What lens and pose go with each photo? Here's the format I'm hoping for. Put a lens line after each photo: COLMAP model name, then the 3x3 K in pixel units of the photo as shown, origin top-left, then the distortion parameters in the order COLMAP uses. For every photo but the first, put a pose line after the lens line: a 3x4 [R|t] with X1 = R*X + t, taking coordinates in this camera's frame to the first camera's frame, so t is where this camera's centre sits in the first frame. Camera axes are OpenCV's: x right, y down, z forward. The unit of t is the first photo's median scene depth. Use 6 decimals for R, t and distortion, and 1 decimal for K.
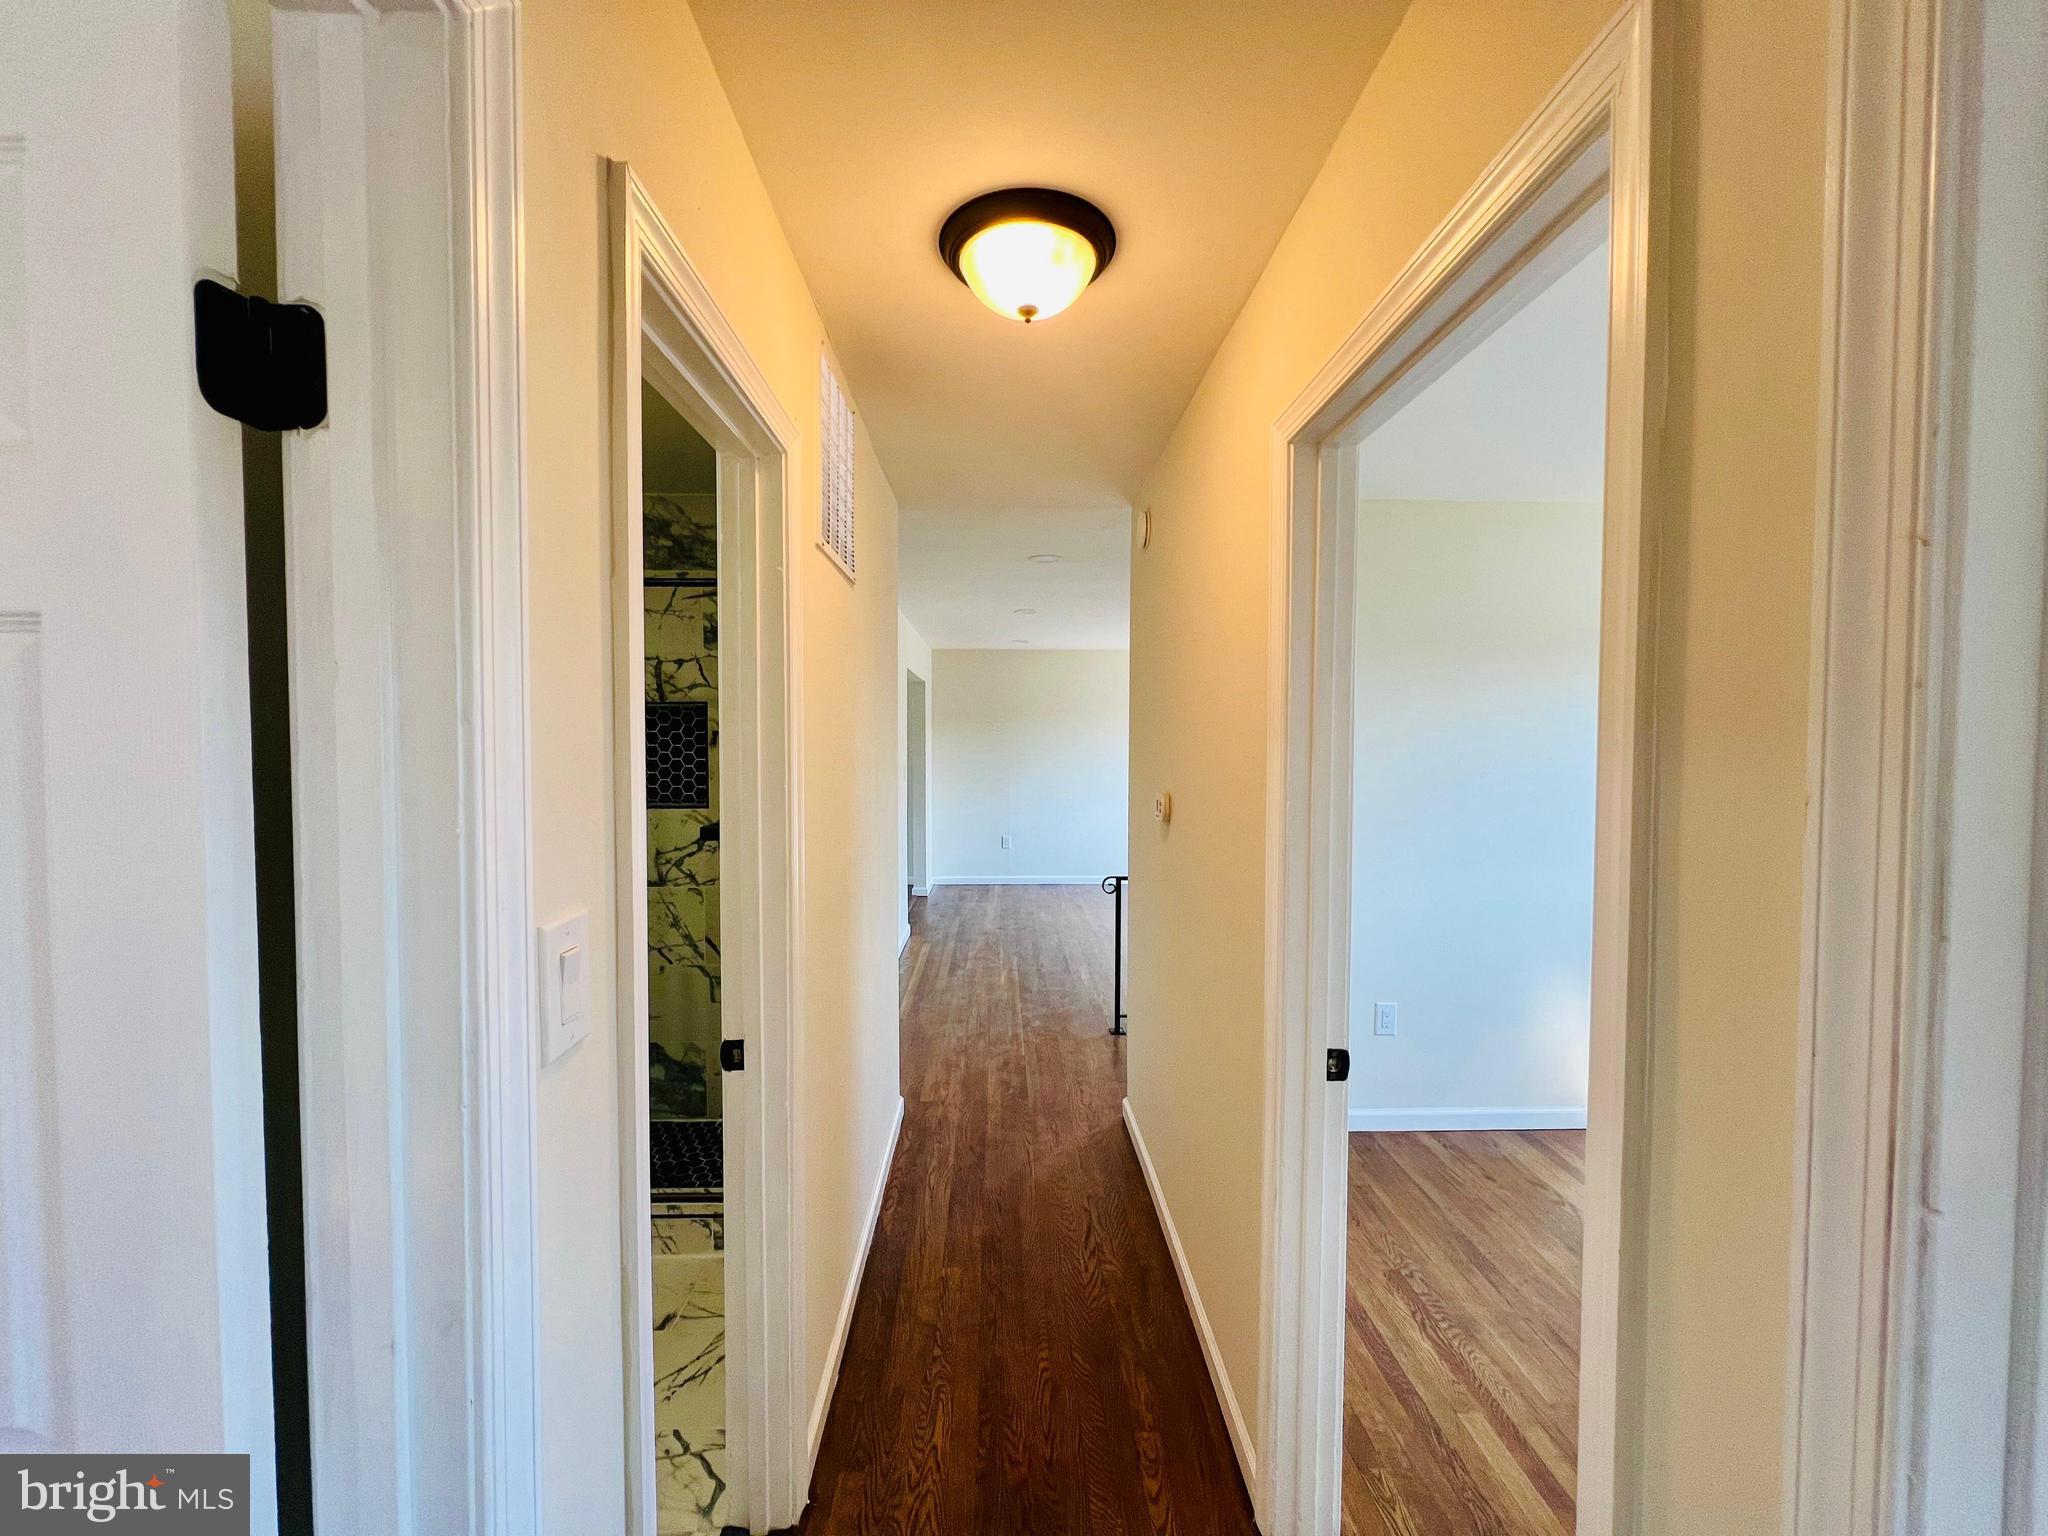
lens RADIAL K [[821.3, 0, 1020.7], [0, 821.3, 766.8], [0, 0, 1]] dist [-0.002832, 0.000467]
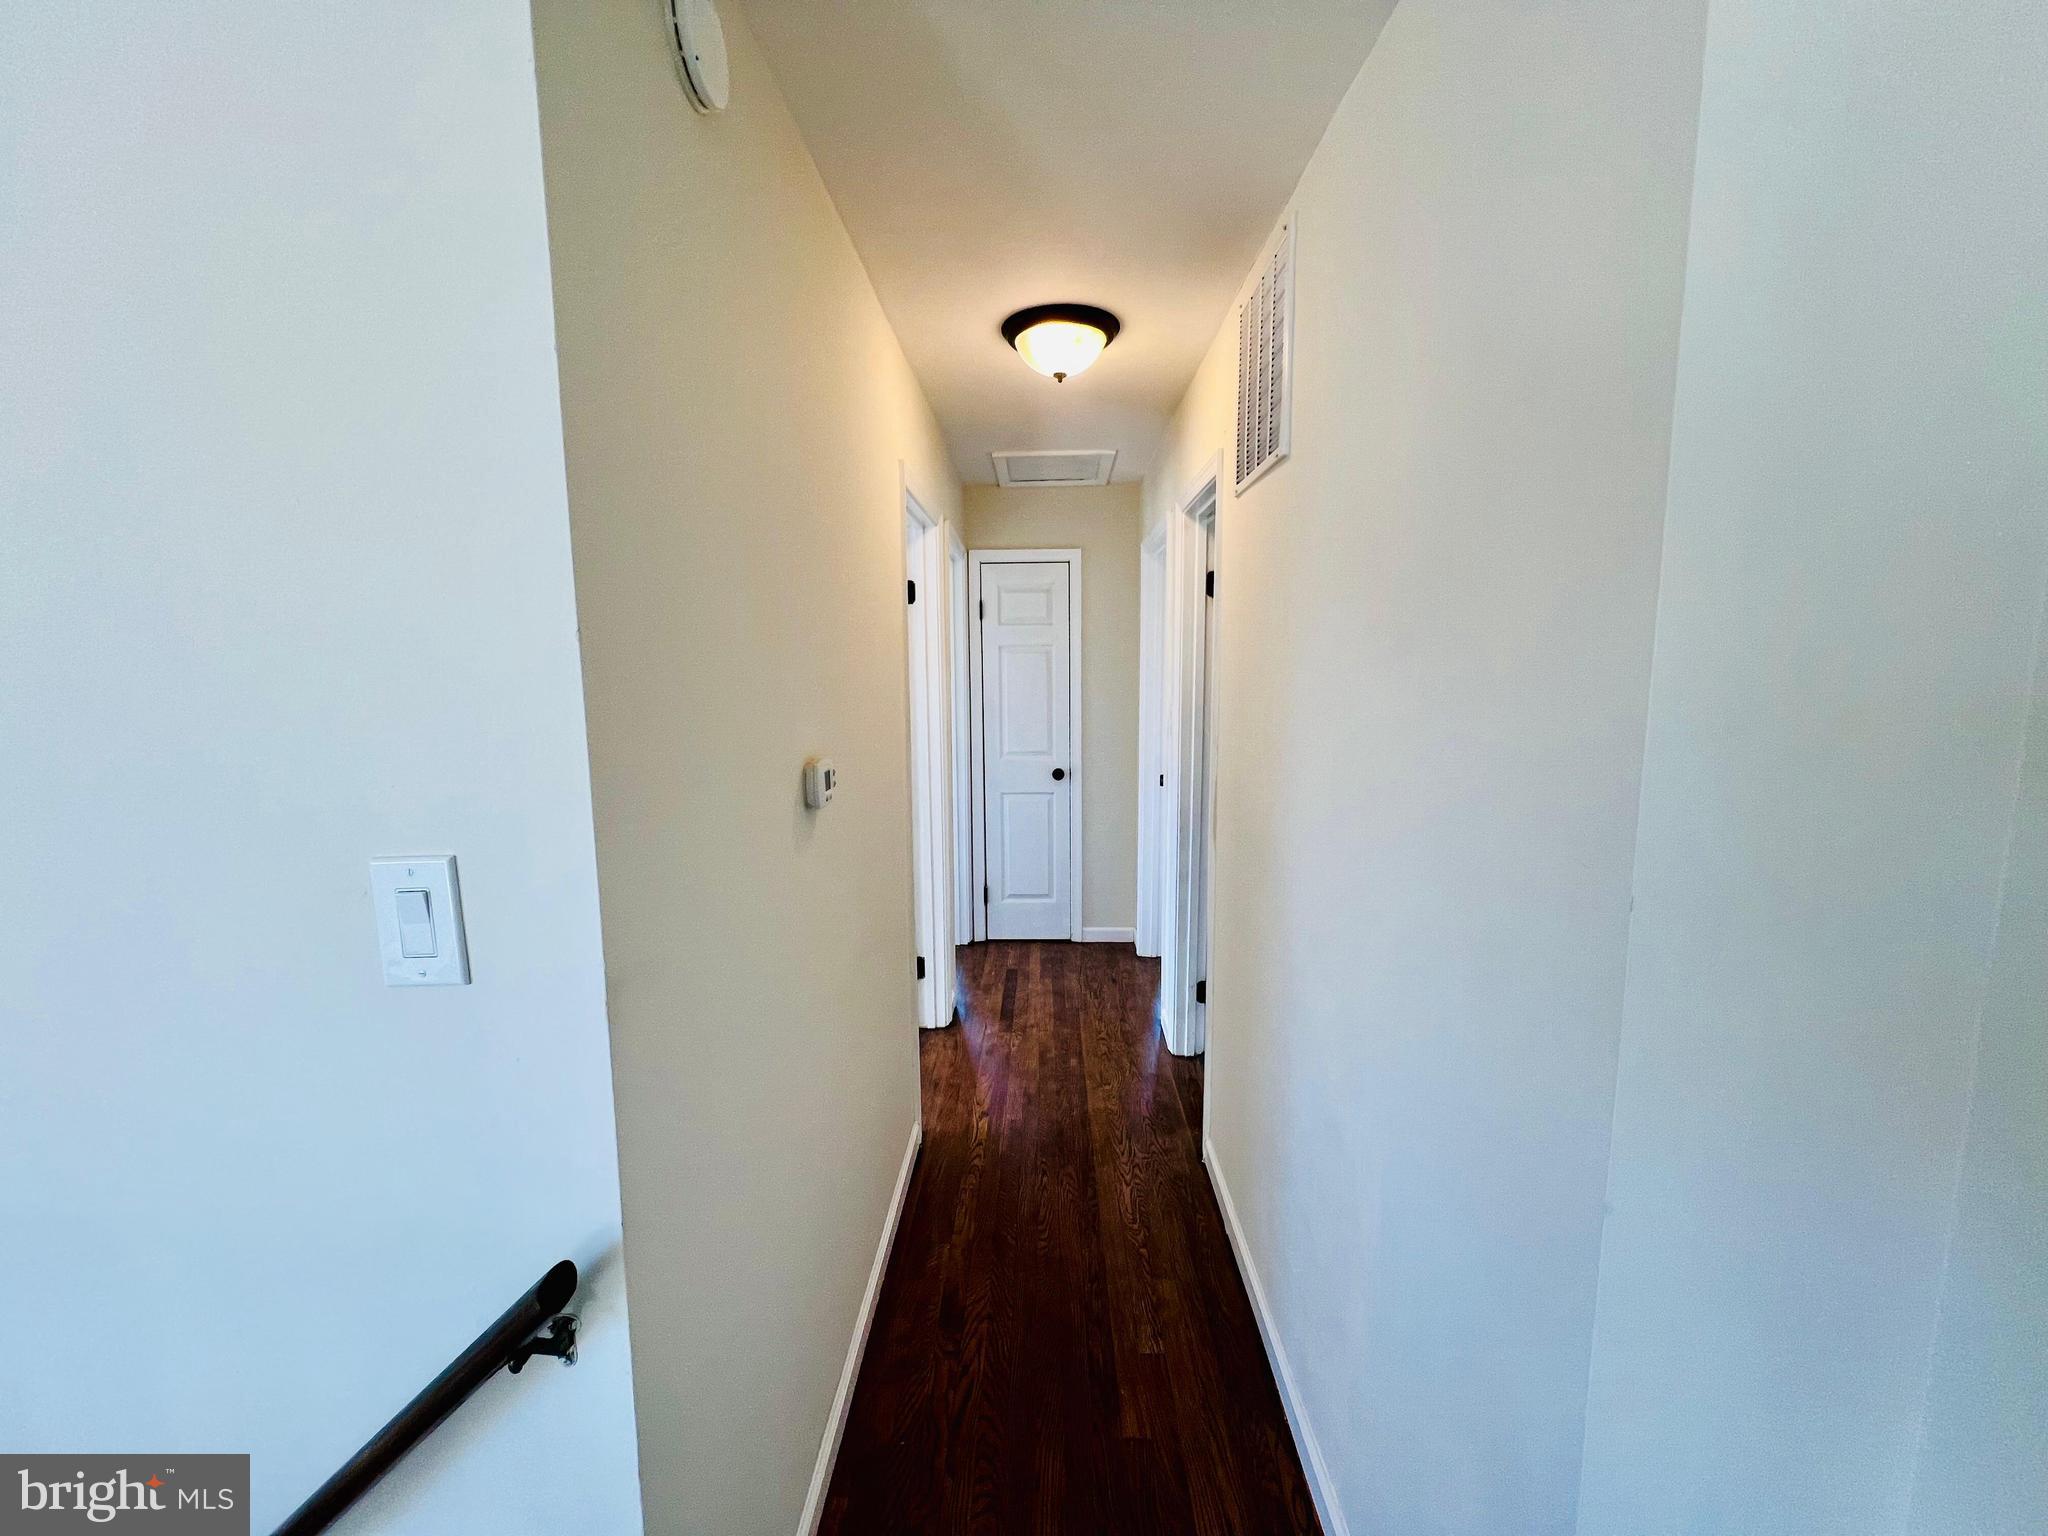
lens RADIAL K [[821.3, 0, 1020.7], [0, 821.3, 766.8], [0, 0, 1]] dist [-0.002832, 0.000467]
pose [[-0.998490, -0.004042, 0.054783, 0.000318], [0.004677, 0.987410, 0.158111, -0.028665], [-0.054732, 0.158128, -0.985901, 0.810174]]
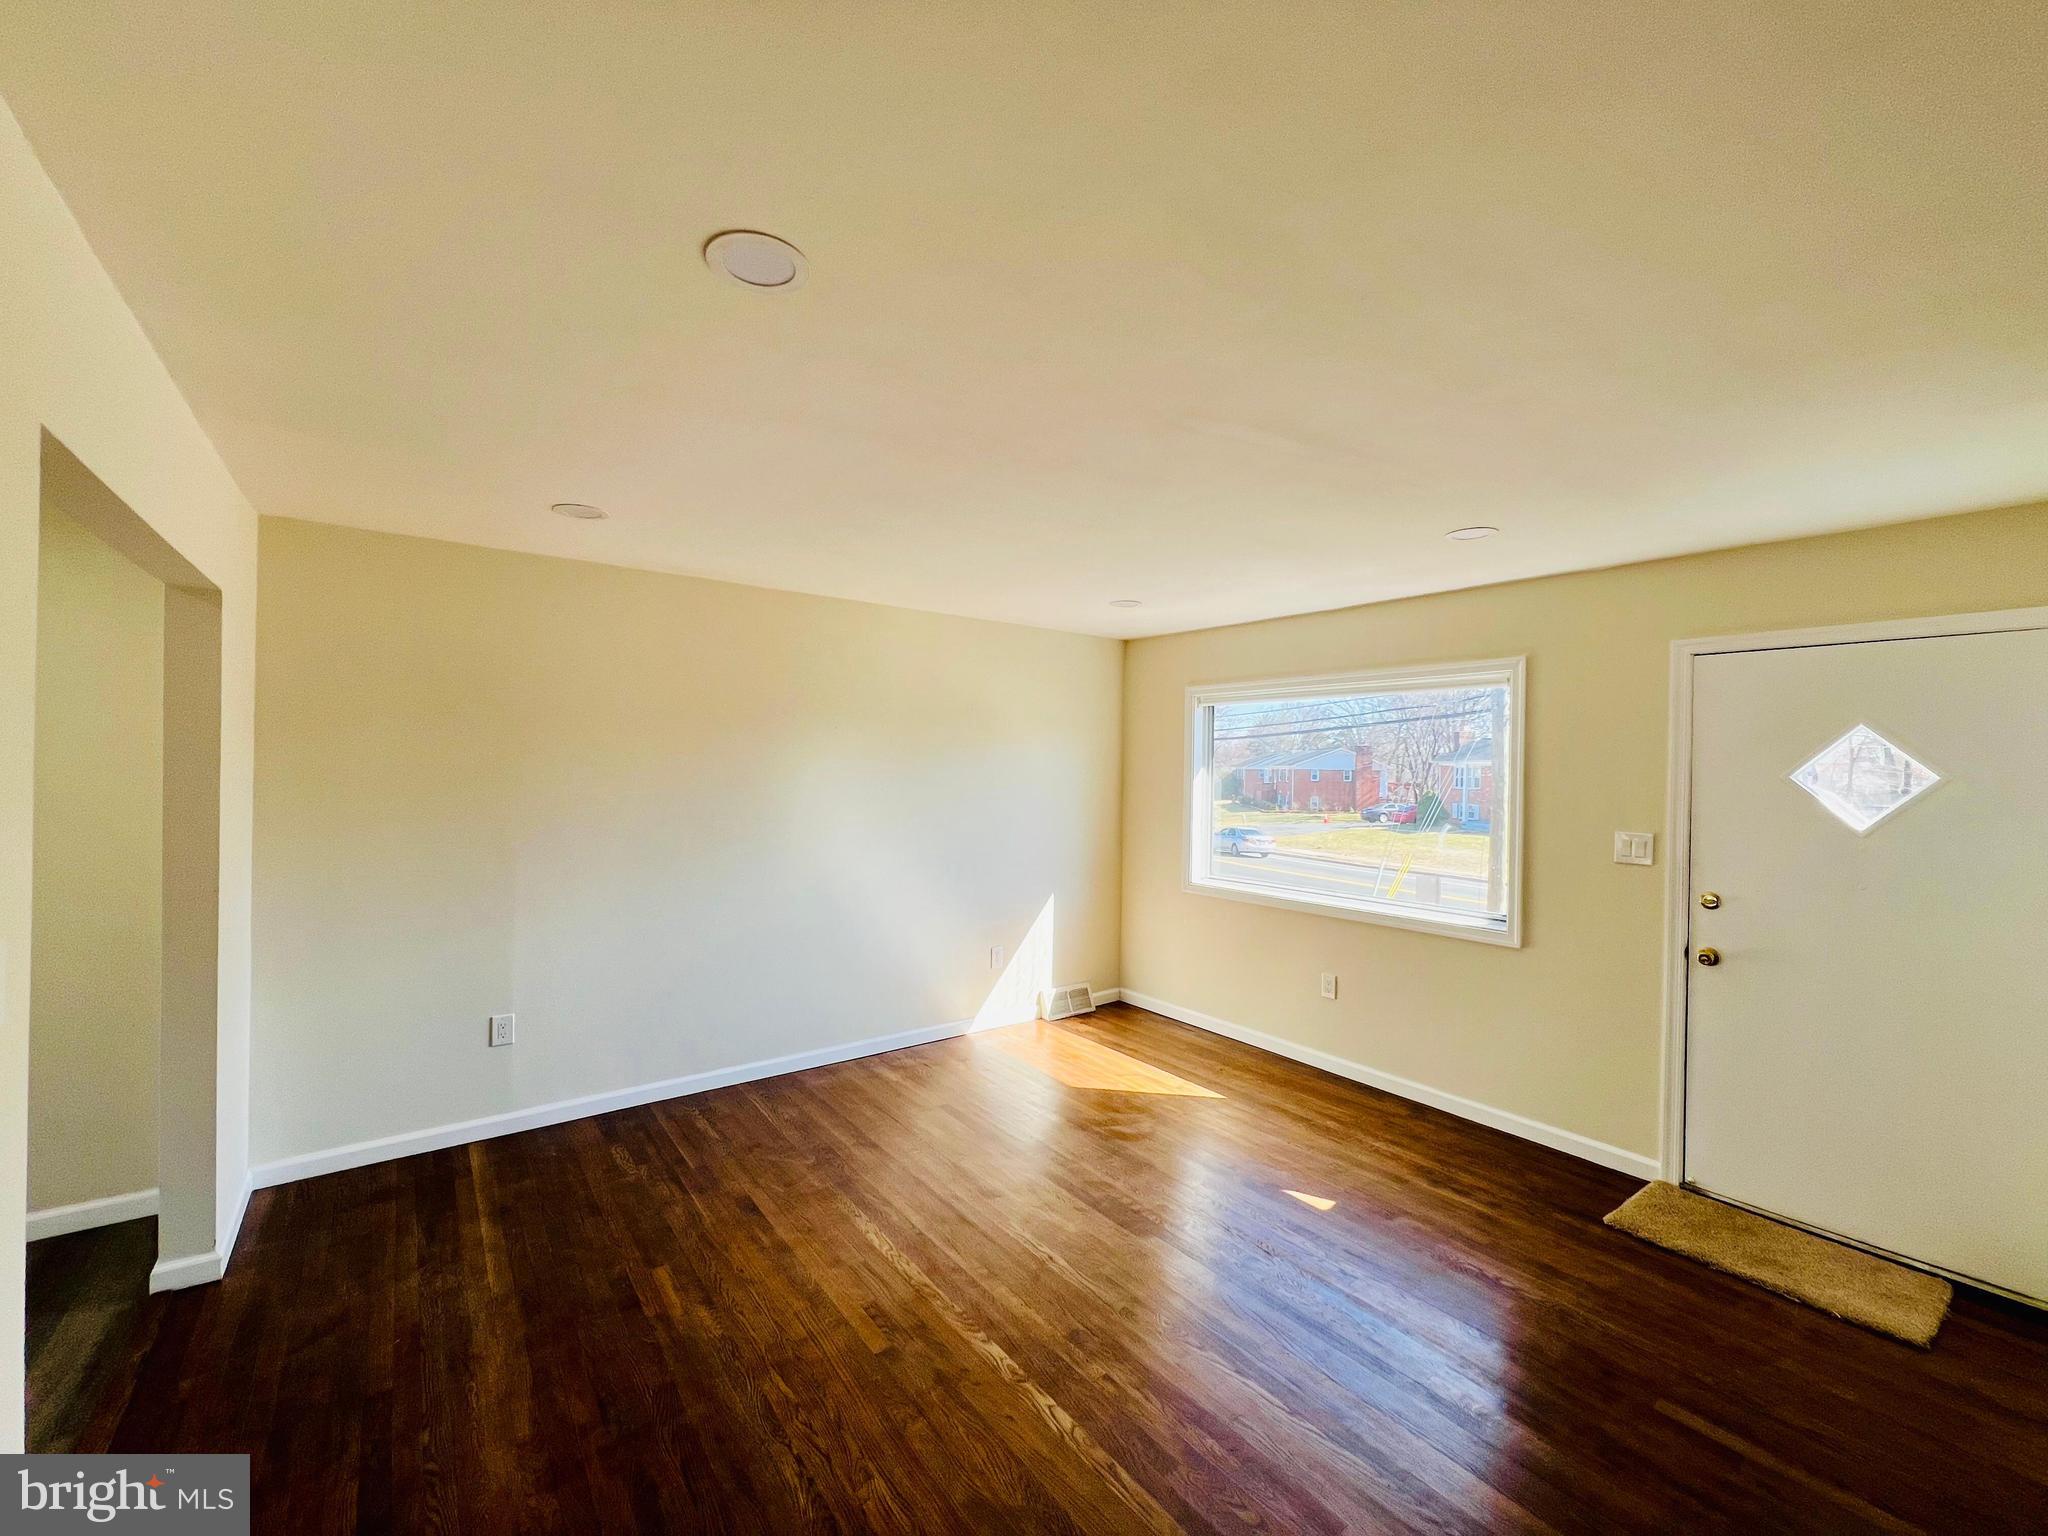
lens RADIAL K [[821.3, 0, 1020.7], [0, 821.3, 766.8], [0, 0, 1]] dist [-0.002832, 0.000467]
pose [[0.811246, 0.006454, 0.584670, -0.079800], [0.006222, 0.999787, -0.019670, -0.043994], [-0.584672, 0.019595, 0.811033, 0.915349]]
